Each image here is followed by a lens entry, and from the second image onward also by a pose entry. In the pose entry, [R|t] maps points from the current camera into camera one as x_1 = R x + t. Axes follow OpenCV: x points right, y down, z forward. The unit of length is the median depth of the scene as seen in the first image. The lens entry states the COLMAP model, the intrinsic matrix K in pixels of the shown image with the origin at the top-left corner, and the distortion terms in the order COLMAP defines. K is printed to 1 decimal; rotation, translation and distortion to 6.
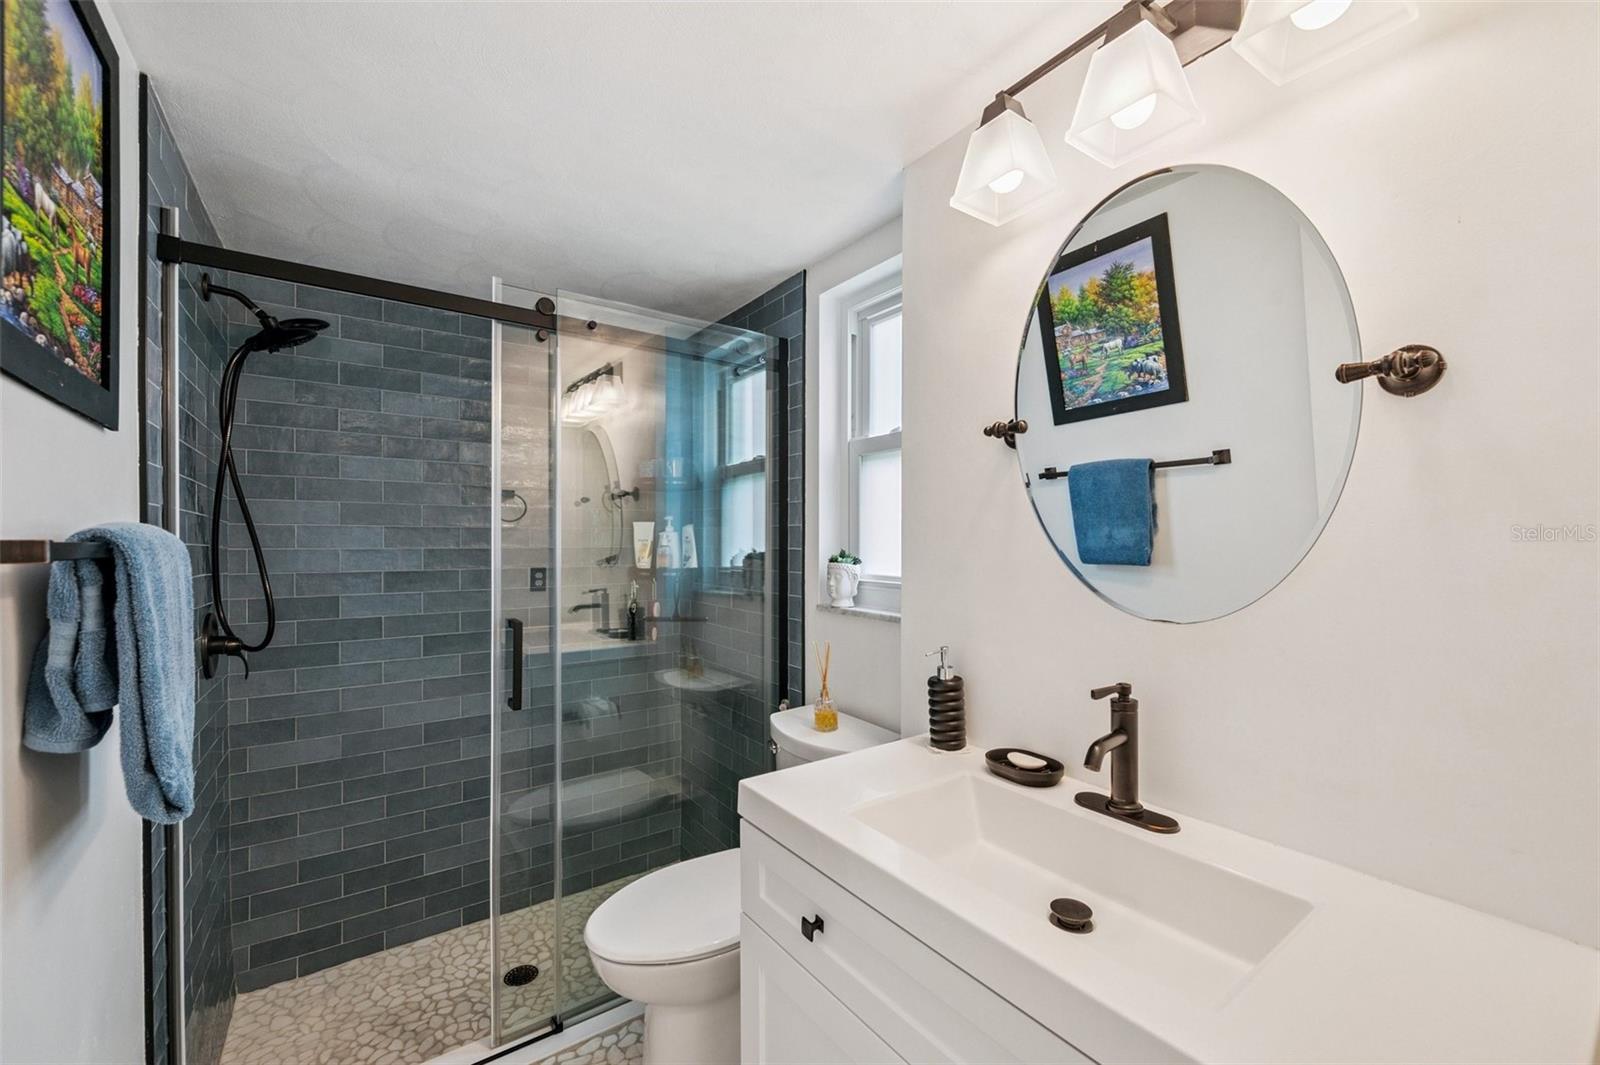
lens RADIAL K [[644.0, 0, 802.3], [0, 644.0, 550.3], [0, 0, 1]] dist [0.001993, 0.000076]
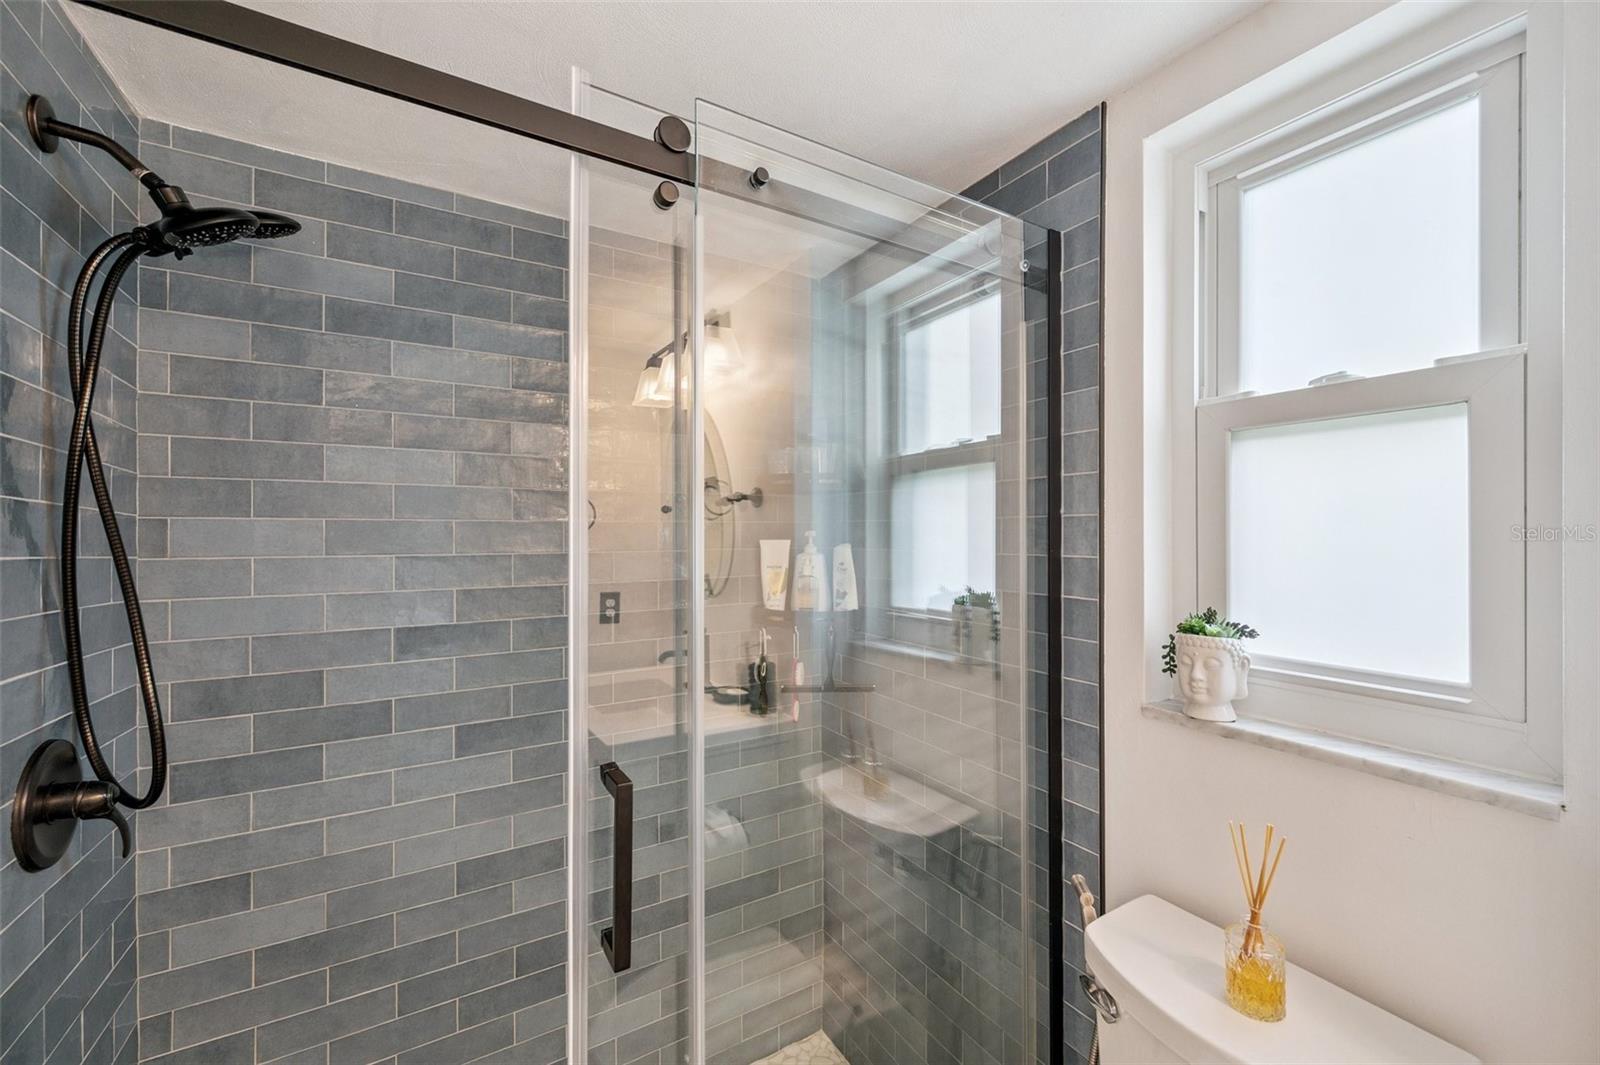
lens RADIAL K [[646.1, 0, 805.5], [0, 646.1, 539.3], [0, 0, 1]] dist [0.000510, 0.000125]
pose [[0.997711, -0.002707, -0.067561, -0.204733], [0.002288, 0.999978, -0.006275, -0.048967], [0.067577, 0.006106, 0.997695, 0.395775]]
